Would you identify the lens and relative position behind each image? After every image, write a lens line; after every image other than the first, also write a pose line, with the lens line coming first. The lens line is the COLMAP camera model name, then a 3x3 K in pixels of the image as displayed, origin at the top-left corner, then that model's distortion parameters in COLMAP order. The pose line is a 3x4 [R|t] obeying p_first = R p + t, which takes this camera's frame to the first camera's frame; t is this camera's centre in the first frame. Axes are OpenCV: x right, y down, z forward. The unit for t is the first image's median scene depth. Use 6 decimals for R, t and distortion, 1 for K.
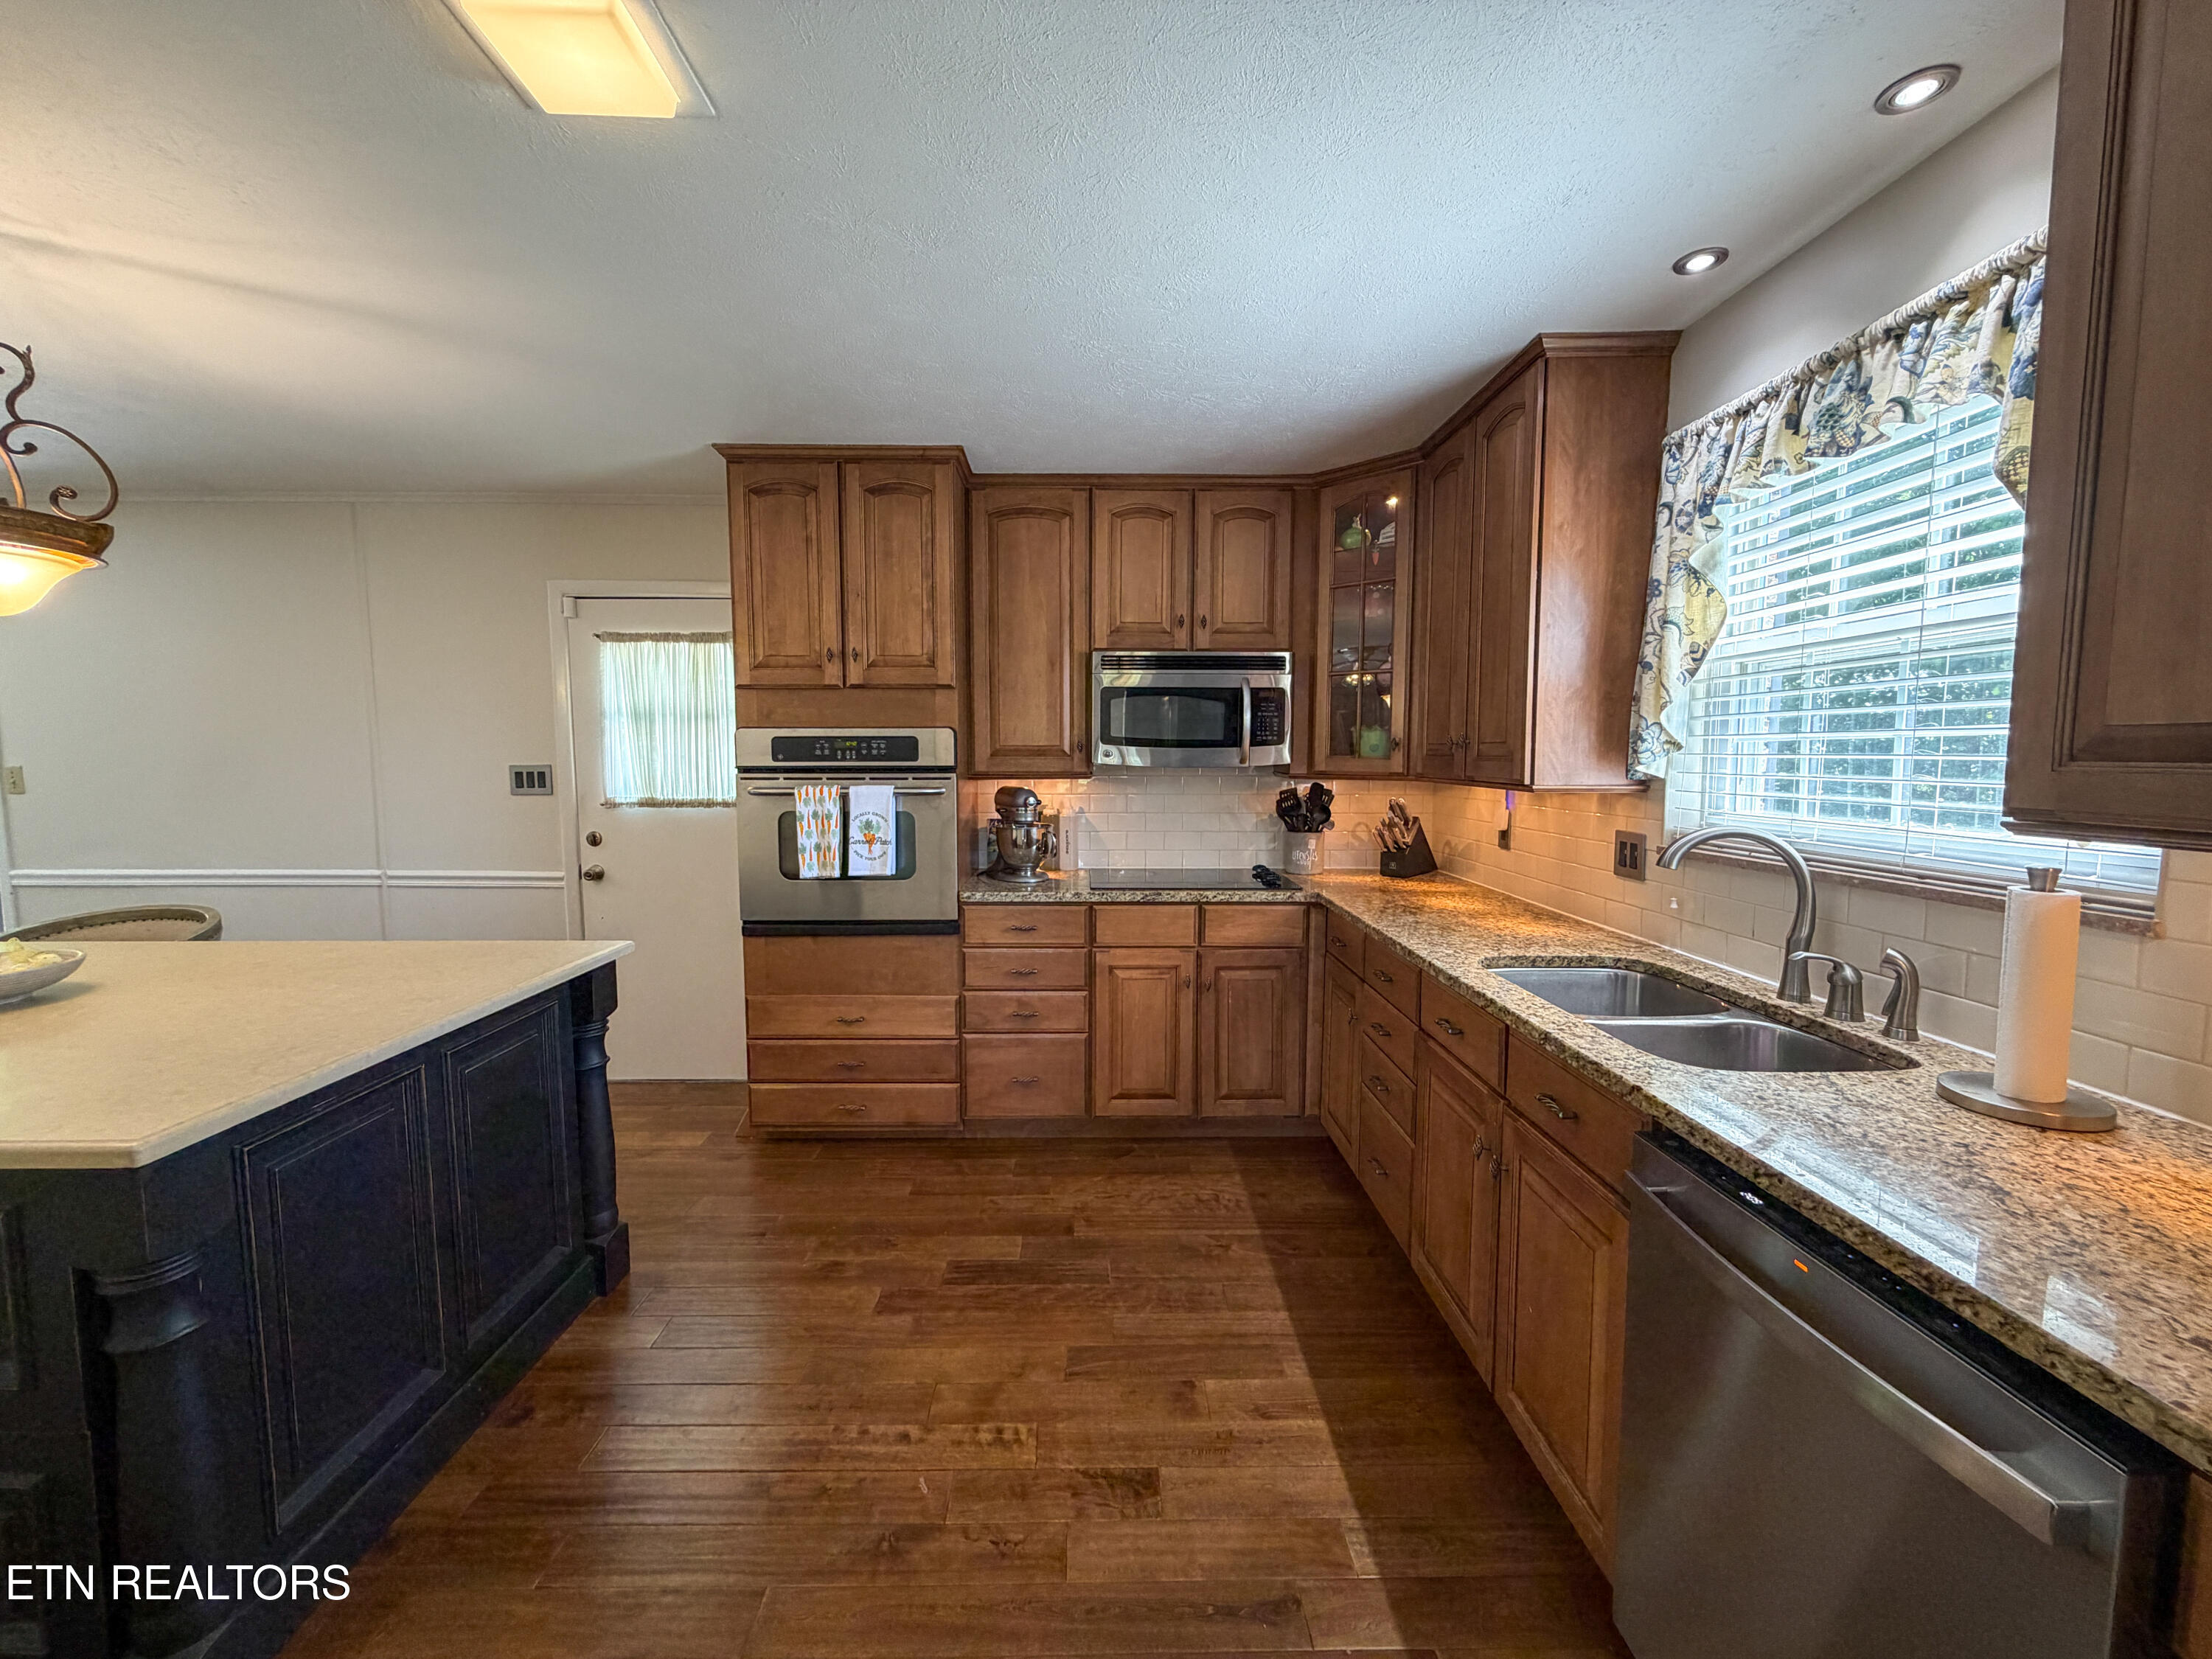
lens RADIAL K [[879.9, 0, 1099.0], [0, 879.9, 826.3], [0, 0, 1]] dist [0.000362, -0.000288]
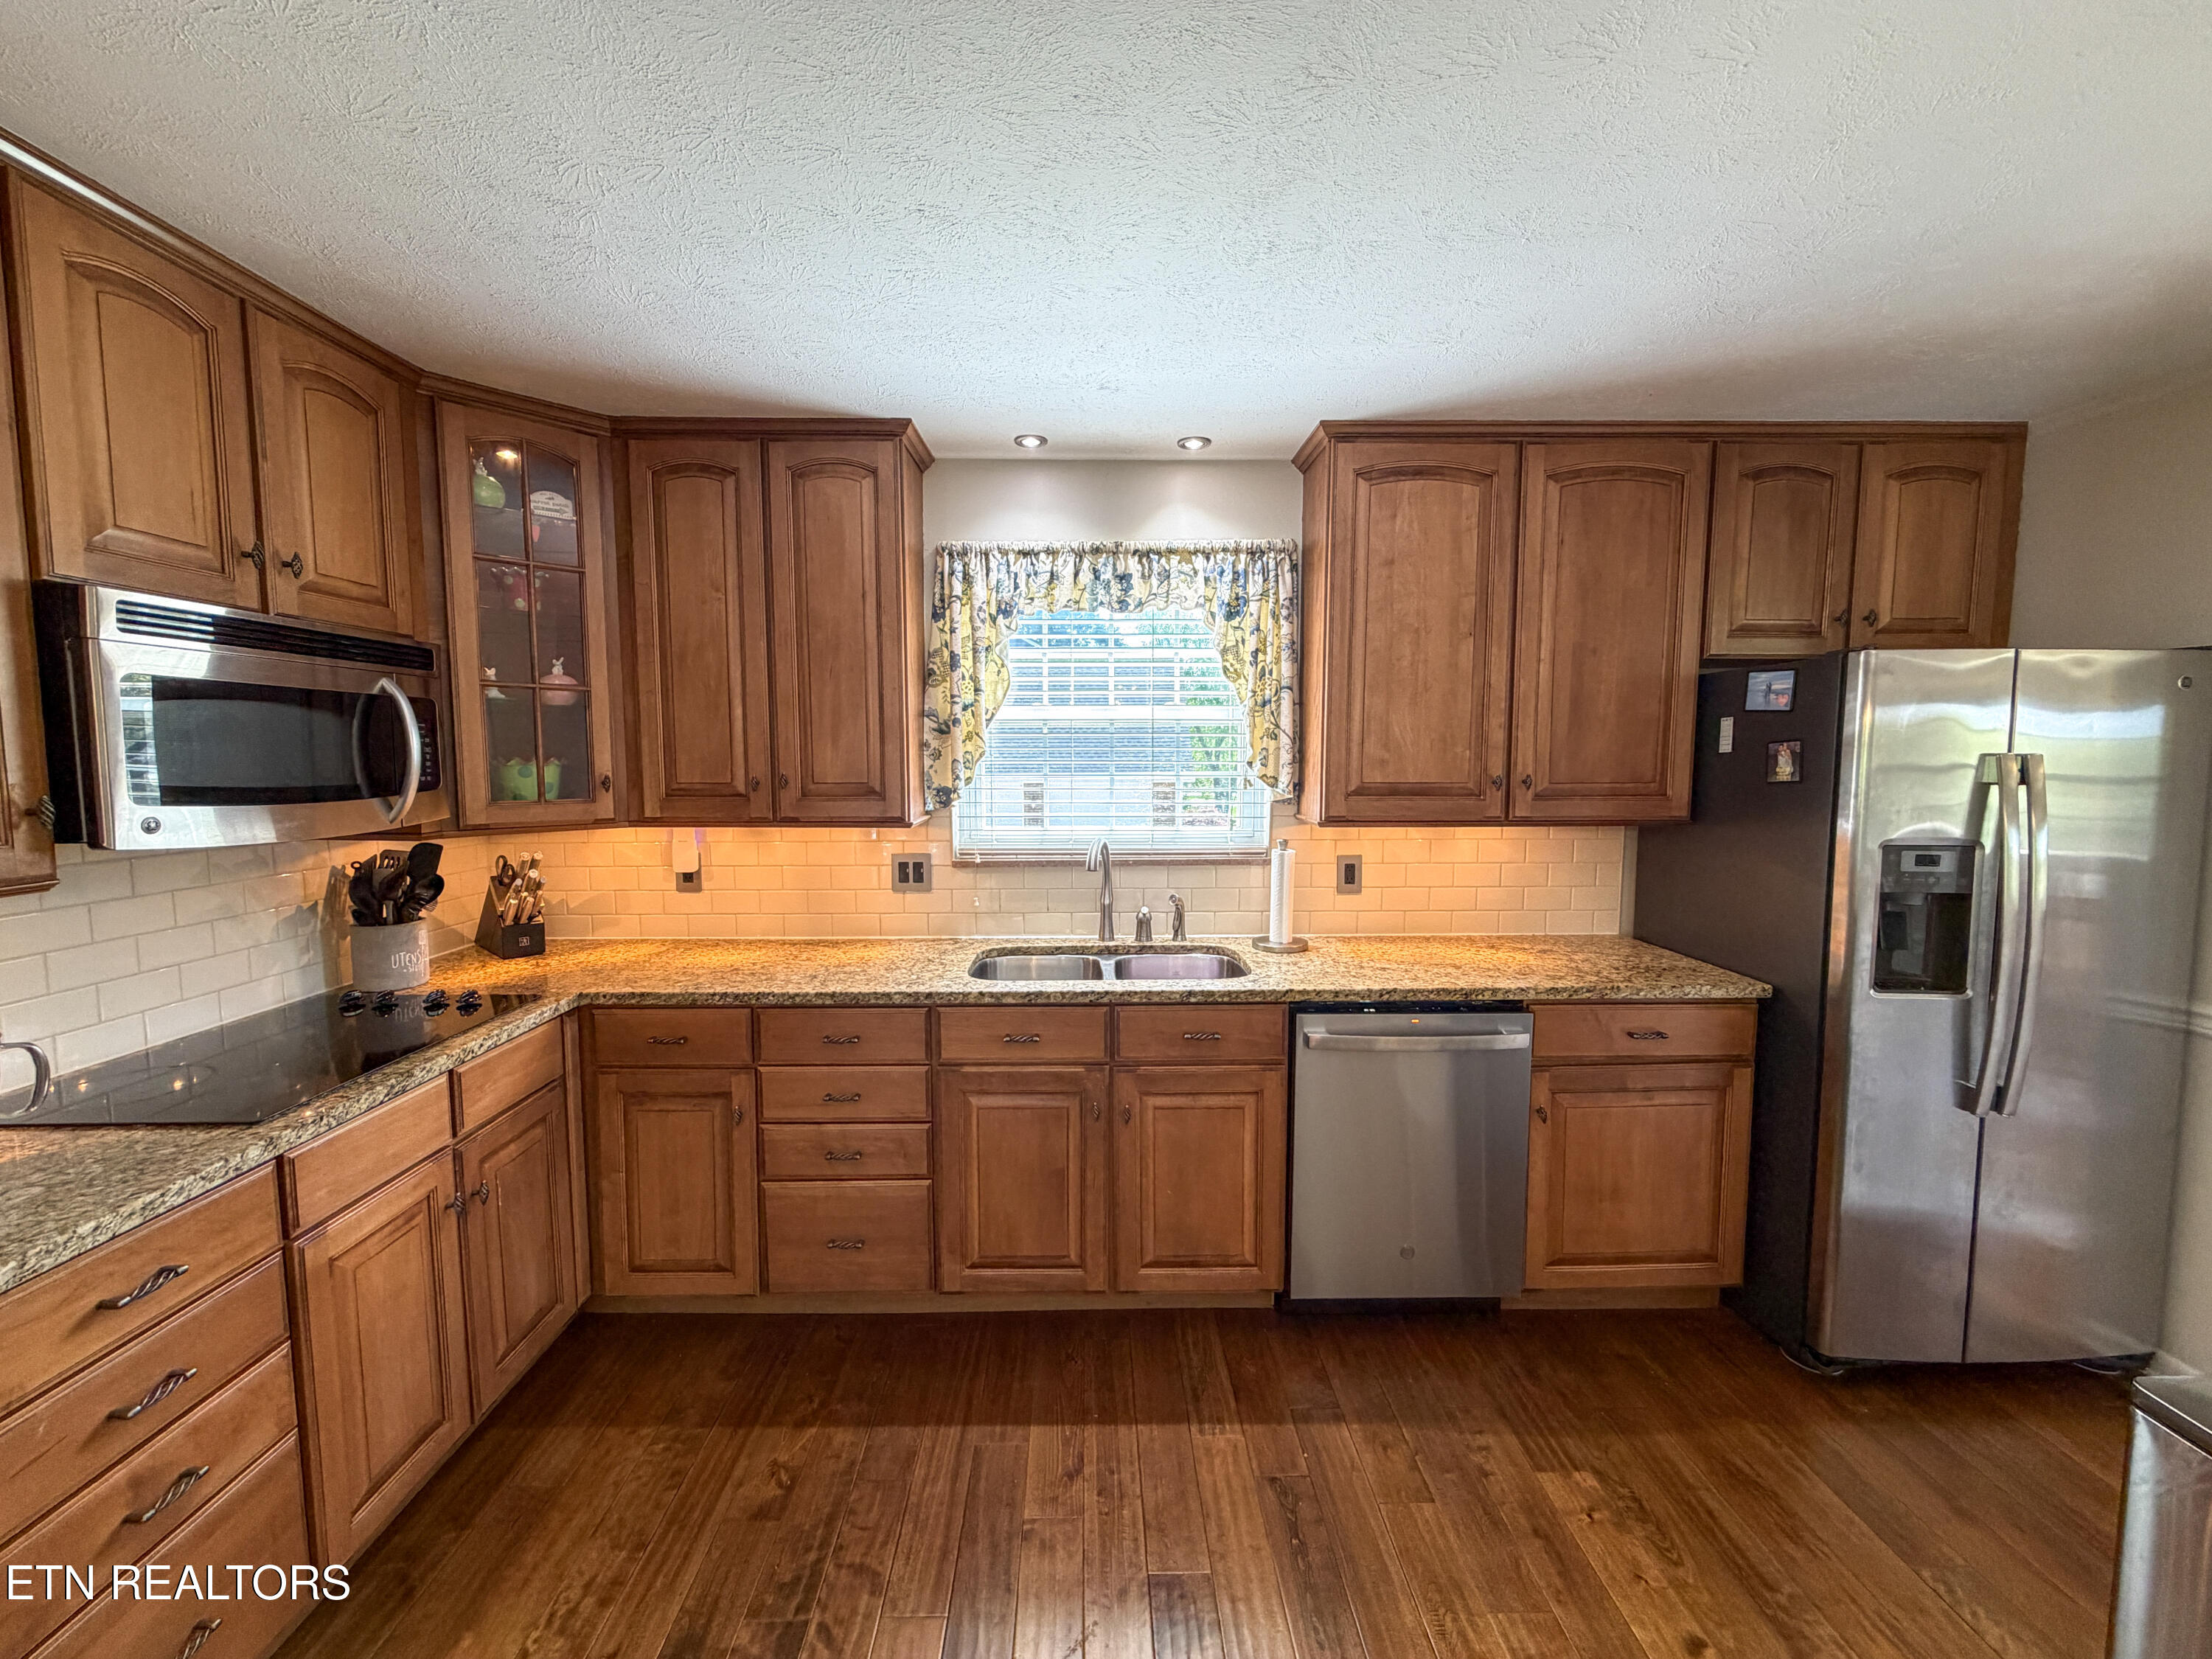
lens RADIAL K [[879.9, 0, 1099.0], [0, 879.9, 826.3], [0, 0, 1]] dist [0.000362, -0.000288]
pose [[-0.002491, -0.084758, 0.996398, -0.454698], [0.083086, 0.992939, 0.084671, -0.084671], [-0.996539, 0.082998, 0.004569, 0.556164]]
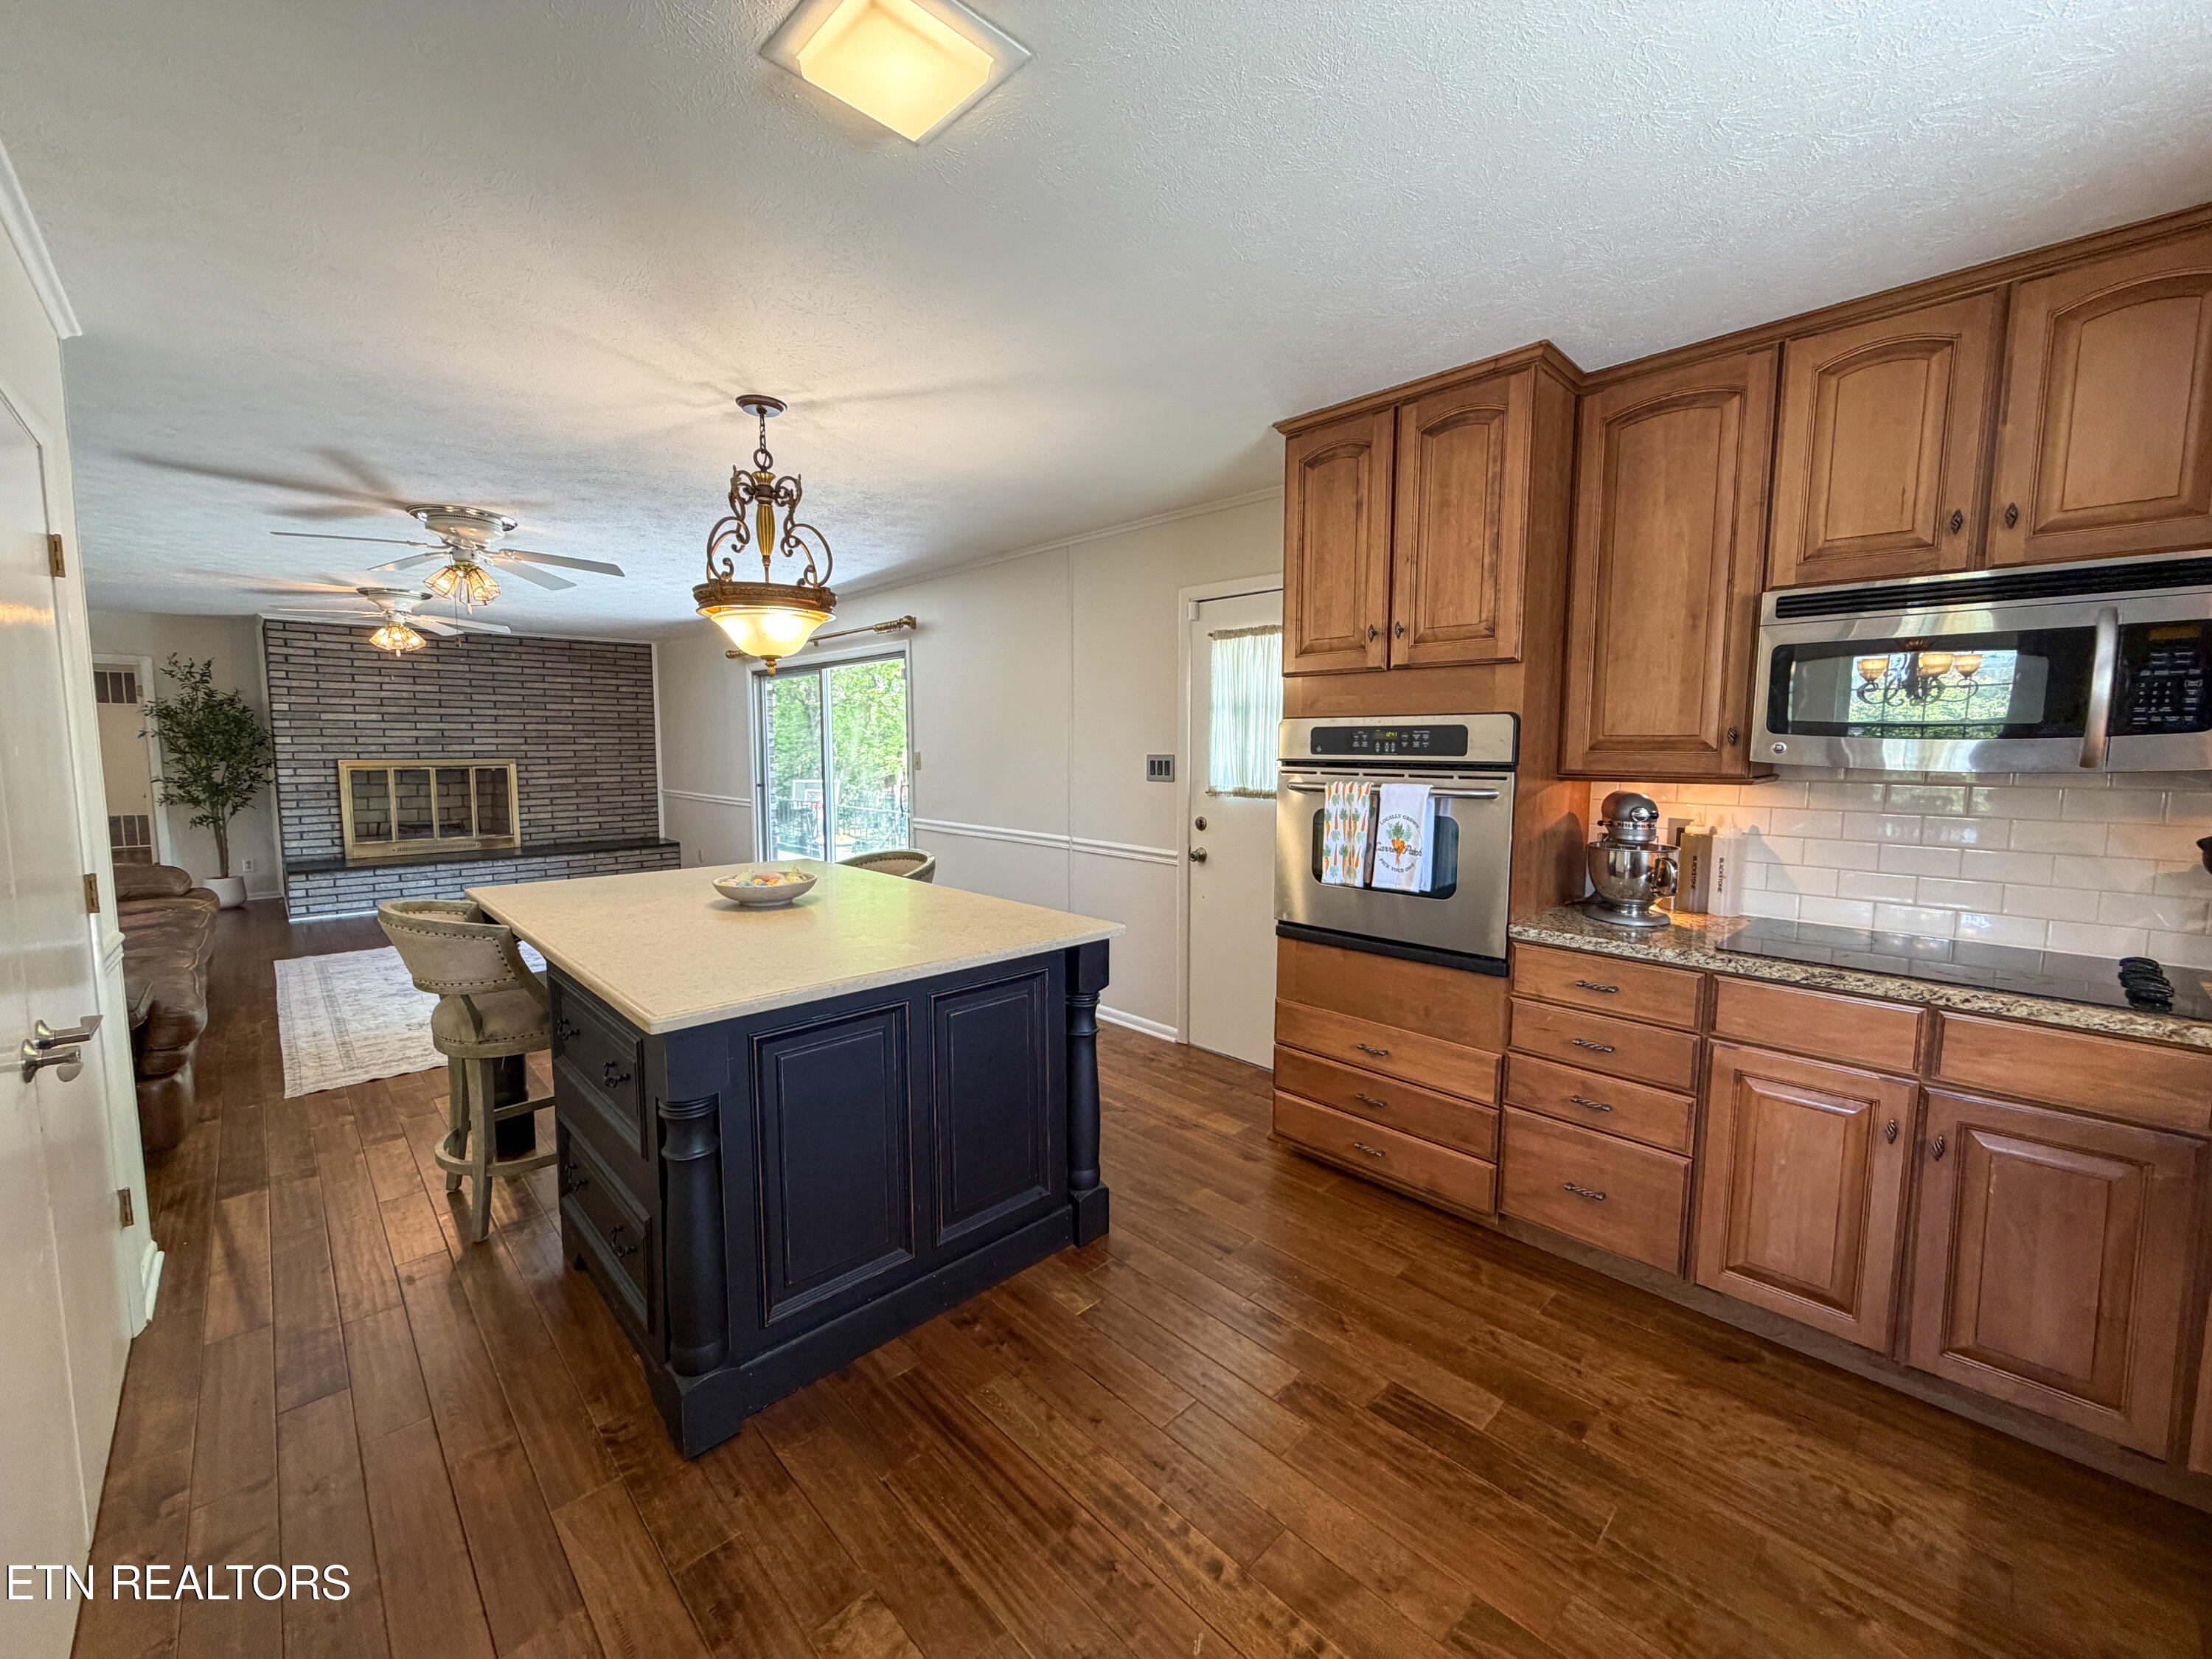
lens RADIAL K [[879.9, 0, 1099.0], [0, 879.9, 826.3], [0, 0, 1]] dist [0.000362, -0.000288]
pose [[0.681526, 0.070854, -0.728355, 0.154288], [-0.062578, 0.997299, 0.038462, -0.018958], [0.729113, 0.019367, 0.684119, 0.197954]]
